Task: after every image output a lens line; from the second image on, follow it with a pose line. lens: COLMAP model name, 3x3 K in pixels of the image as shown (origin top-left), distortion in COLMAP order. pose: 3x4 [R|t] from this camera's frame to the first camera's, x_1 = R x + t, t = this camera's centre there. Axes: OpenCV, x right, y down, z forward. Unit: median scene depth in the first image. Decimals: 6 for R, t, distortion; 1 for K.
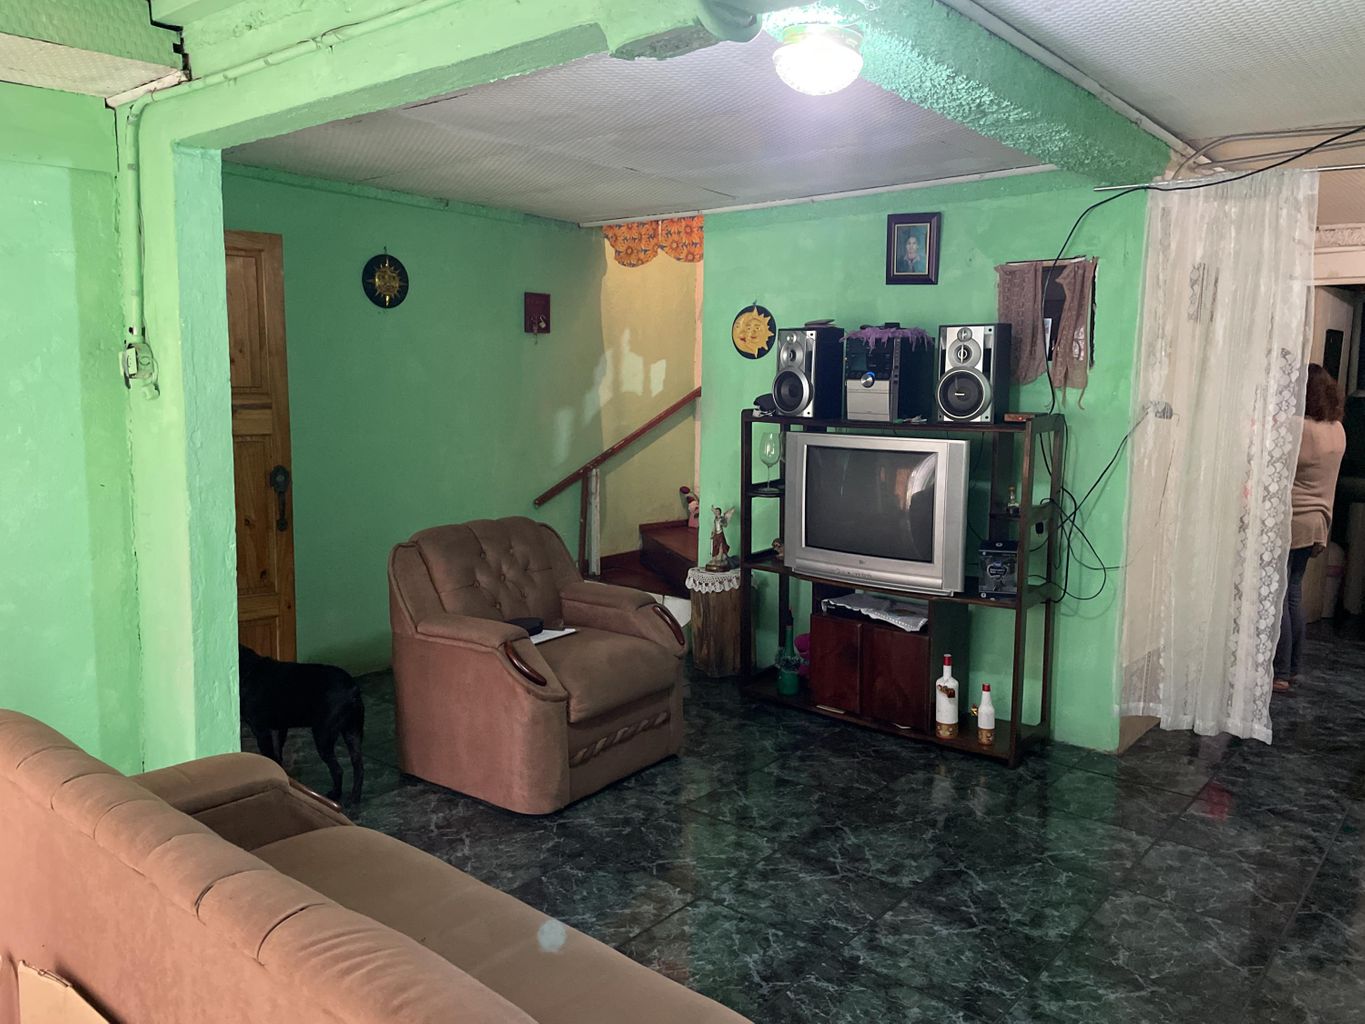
lens RADIAL K [[1034.7, 0, 686.8], [0, 1034.7, 496.2], [0, 0, 1]] dist [0.101796, -0.128298]
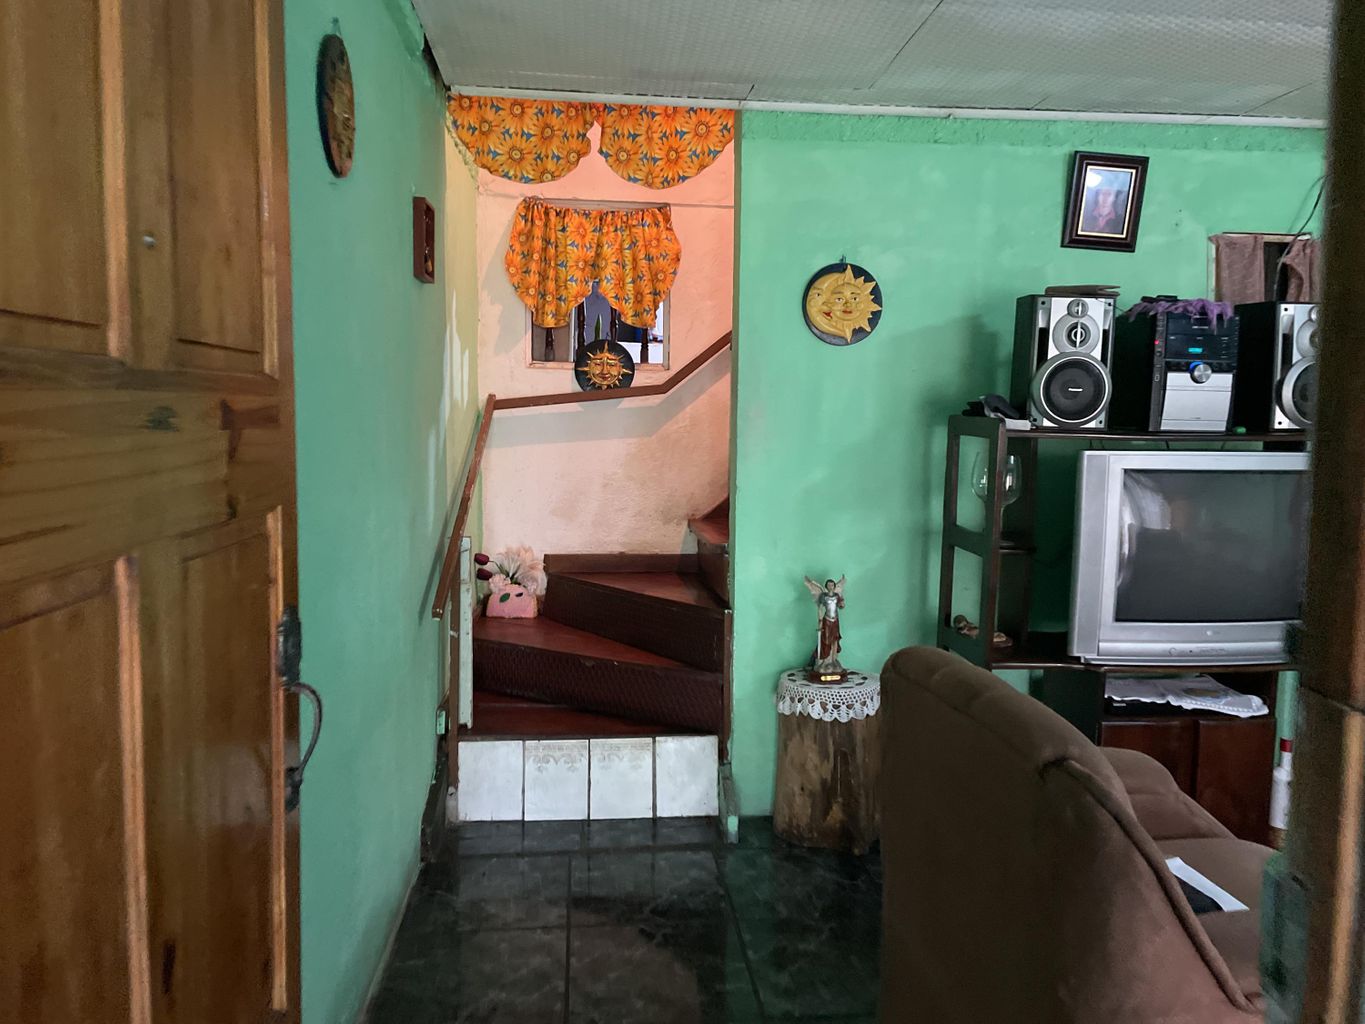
lens RADIAL K [[1034.7, 0, 686.8], [0, 1034.7, 496.2], [0, 0, 1]] dist [0.101796, -0.128298]
pose [[0.698800, -0.058292, 0.712938, -0.524417], [0.078594, 0.996897, 0.004473, -0.053382], [-0.710987, 0.052907, 0.701213, 0.680273]]
